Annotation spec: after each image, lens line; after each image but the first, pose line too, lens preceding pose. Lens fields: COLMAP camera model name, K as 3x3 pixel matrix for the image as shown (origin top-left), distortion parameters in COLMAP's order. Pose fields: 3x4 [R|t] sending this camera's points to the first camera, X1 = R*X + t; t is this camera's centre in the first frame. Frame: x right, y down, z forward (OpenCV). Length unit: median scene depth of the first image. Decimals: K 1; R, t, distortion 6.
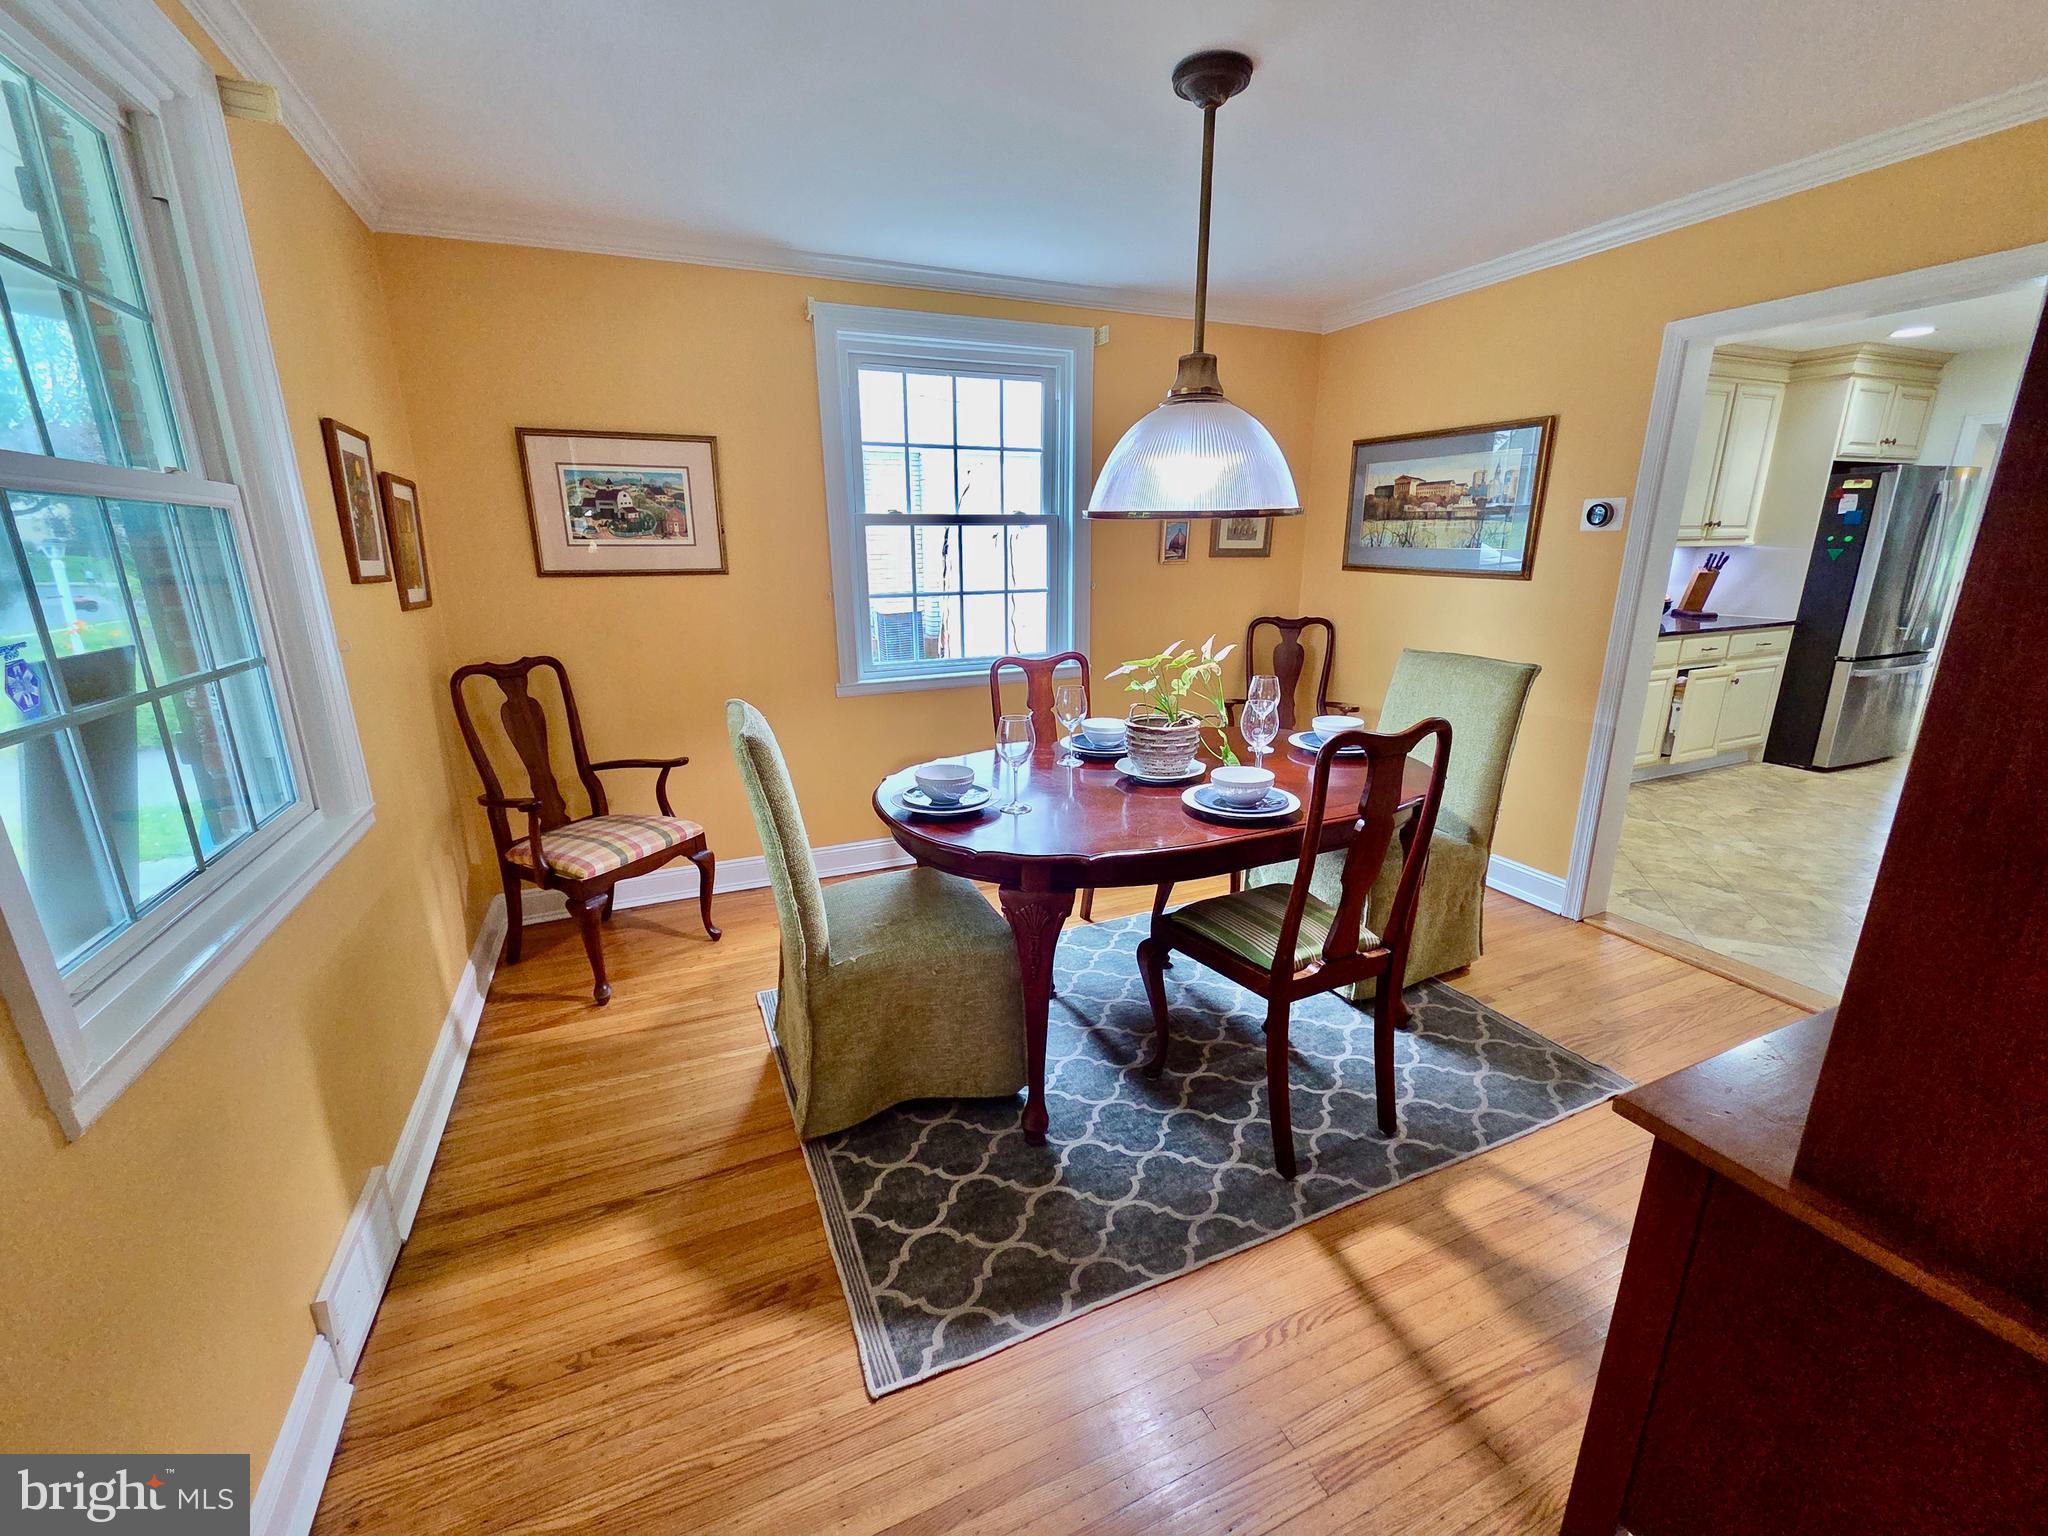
lens RADIAL K [[846.8, 0, 1013.6], [0, 846.8, 776.1], [0, 0, 1]] dist [0.000201, -0.000932]
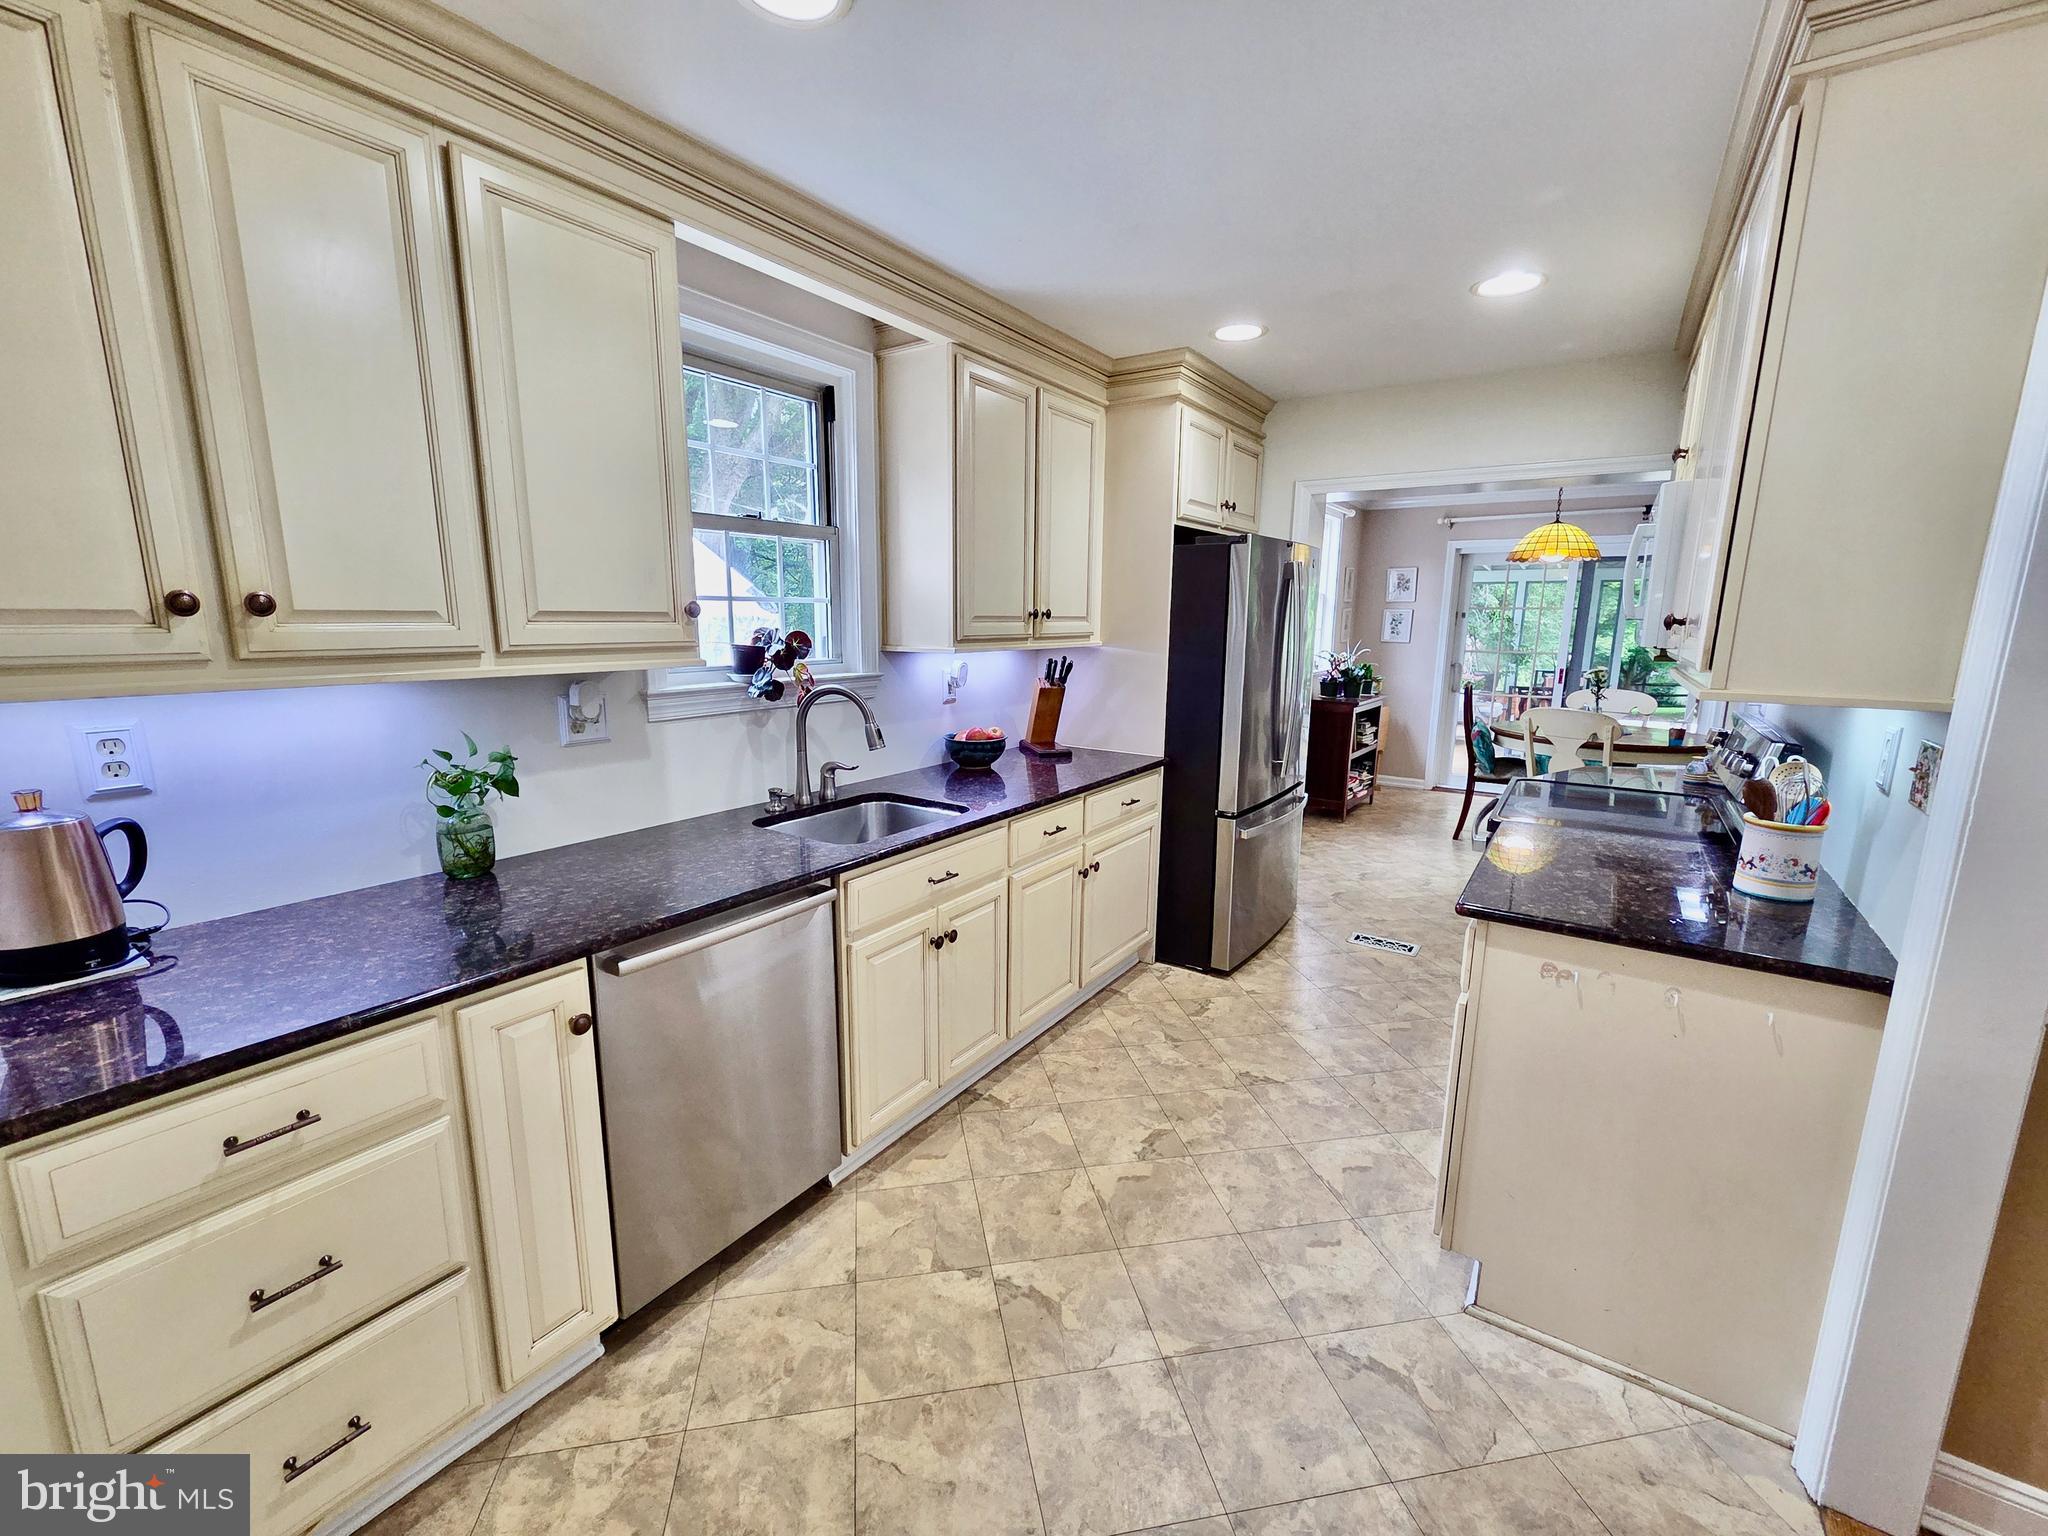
lens RADIAL K [[840.4, 0, 1014.3], [0, 840.4, 773.9], [0, 0, 1]] dist [0.000621, -0.002232]
pose [[0.849337, -0.083540, 0.521198, 0.491634], [0.125340, 0.991075, -0.045399, -0.160804], [-0.512754, 0.103886, 0.852227, 0.511639]]
